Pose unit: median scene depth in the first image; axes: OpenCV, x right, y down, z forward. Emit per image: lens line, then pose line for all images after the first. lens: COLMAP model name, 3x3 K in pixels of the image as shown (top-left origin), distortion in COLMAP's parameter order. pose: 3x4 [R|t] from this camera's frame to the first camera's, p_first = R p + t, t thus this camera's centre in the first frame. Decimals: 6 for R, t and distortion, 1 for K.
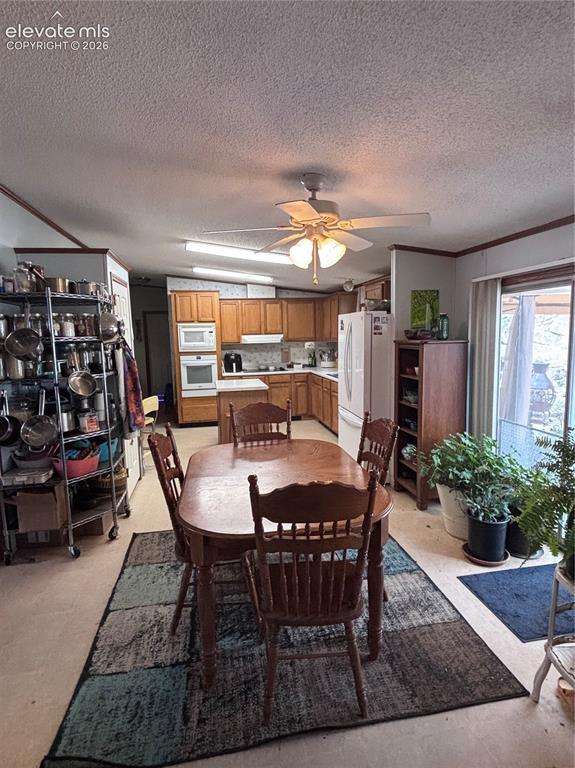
lens RADIAL K [[426.0, 0, 288.0], [0, 426.0, 387.6], [0, 0, 1]] dist [0.002220, 0.000097]
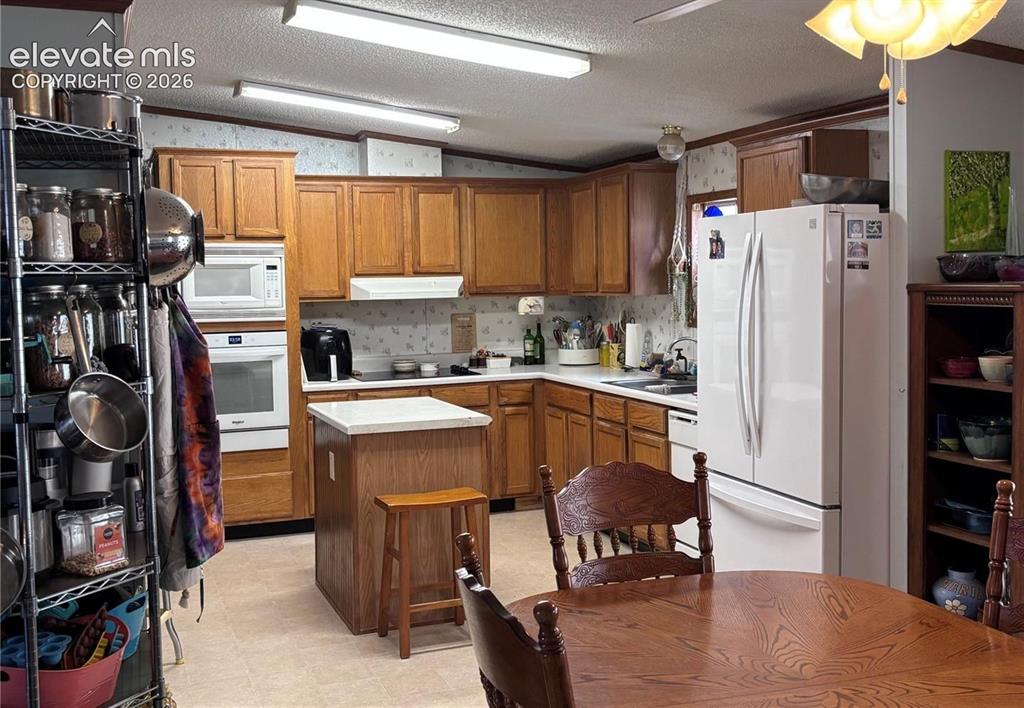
lens RADIAL K [[1100.0, 0, 511.9], [0, 1100.0, 350.8], [0, 0, 1]] dist [0.000612, 0.000000]
pose [[0.987803, -0.005322, 0.155620, -0.124245], [0.015360, 0.997872, -0.063375, 0.000112], [-0.154952, 0.064992, 0.985782, 0.069006]]
